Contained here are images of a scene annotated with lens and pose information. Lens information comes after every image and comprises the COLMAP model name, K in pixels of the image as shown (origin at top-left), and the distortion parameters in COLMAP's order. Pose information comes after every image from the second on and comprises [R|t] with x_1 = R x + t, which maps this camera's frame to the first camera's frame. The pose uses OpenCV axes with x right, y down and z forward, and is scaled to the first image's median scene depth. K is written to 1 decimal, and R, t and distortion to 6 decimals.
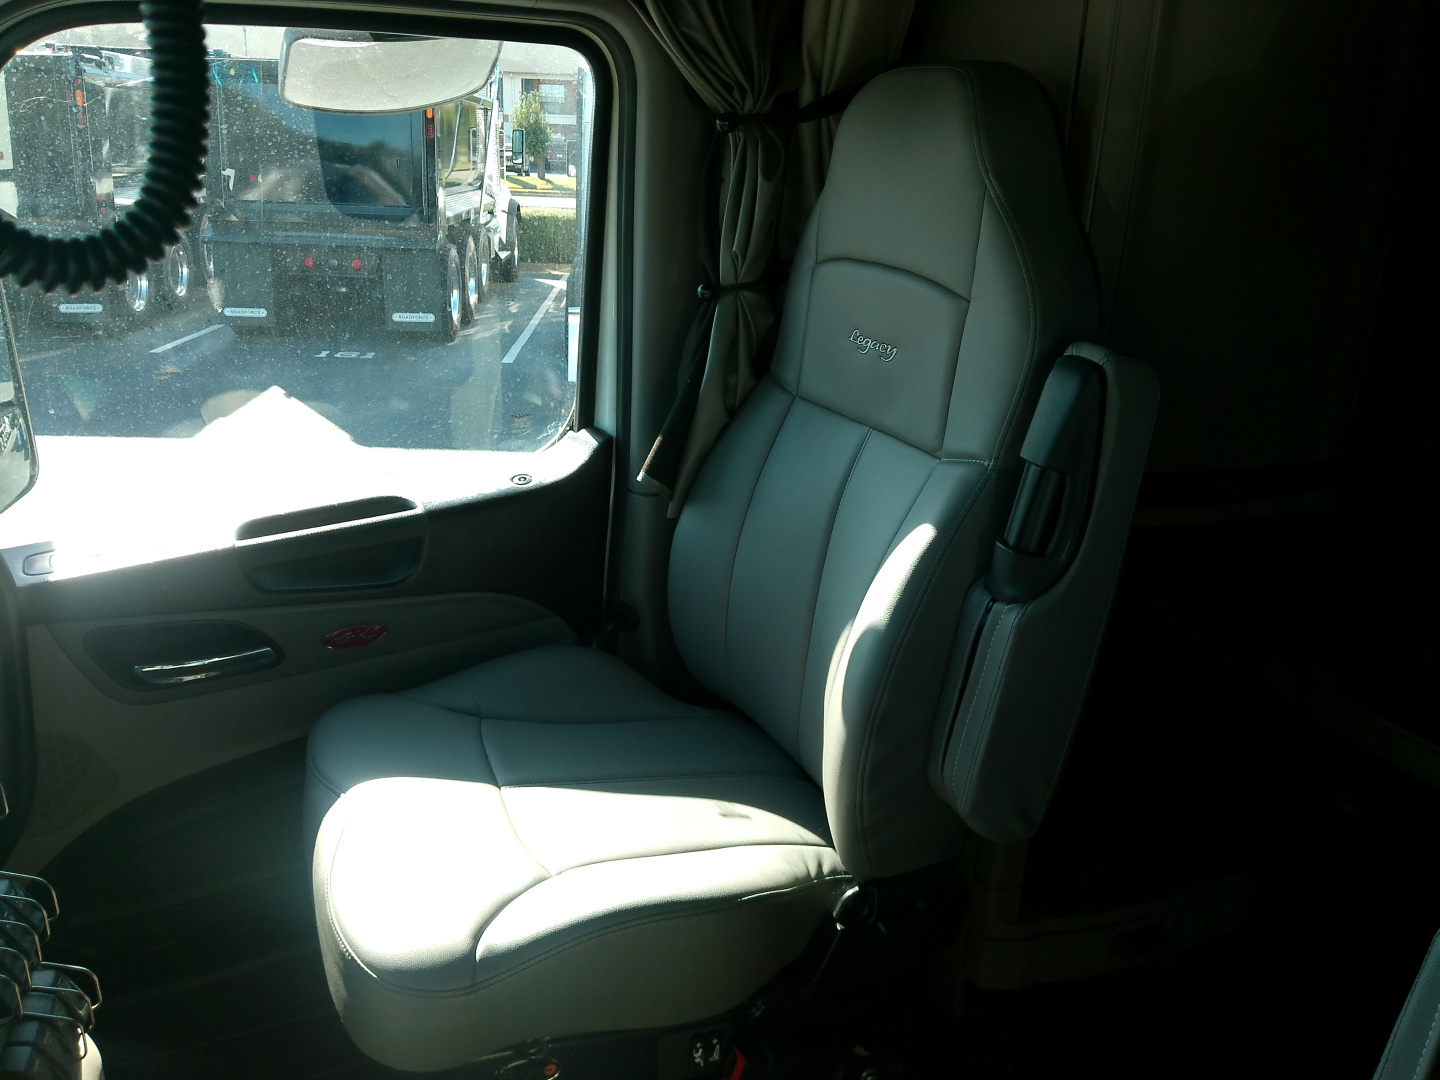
lens RADIAL K [[1188.3, 0, 712.9], [0, 1188.3, 507.5], [0, 0, 1]] dist [0.118742, -0.247571]
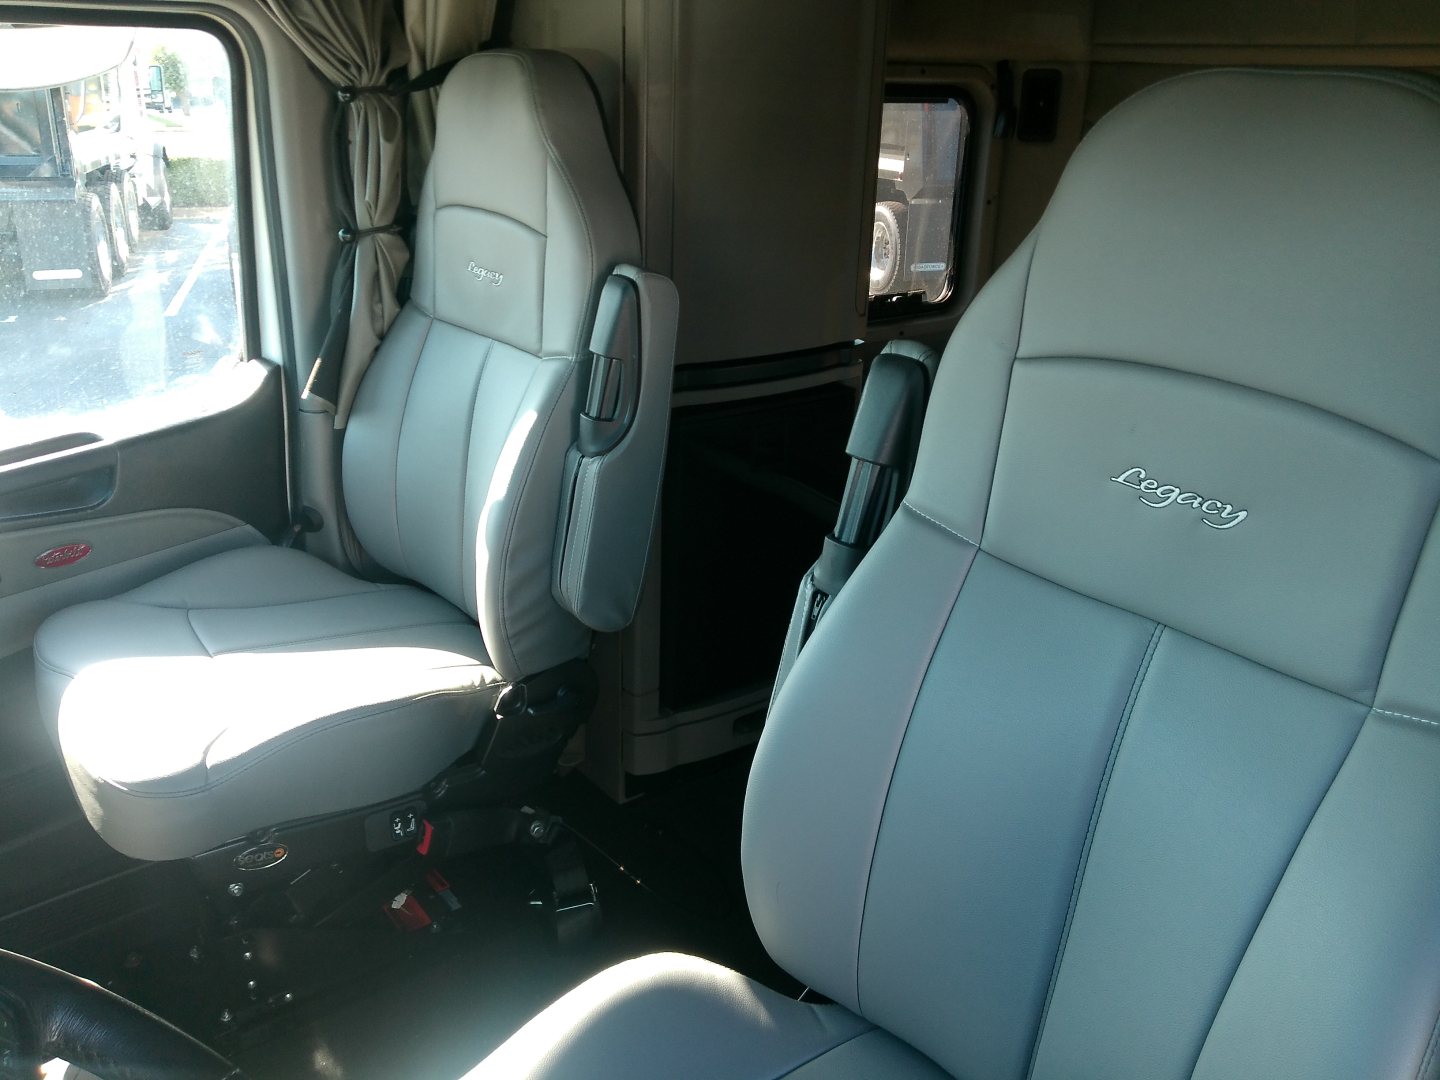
lens RADIAL K [[1188.3, 0, 712.9], [0, 1188.3, 507.5], [0, 0, 1]] dist [0.118742, -0.247571]
pose [[0.966934, -0.101893, 0.233786, 0.039856], [0.089012, 0.993905, 0.065031, 0.044893], [-0.238988, -0.042071, 0.970111, -0.272864]]
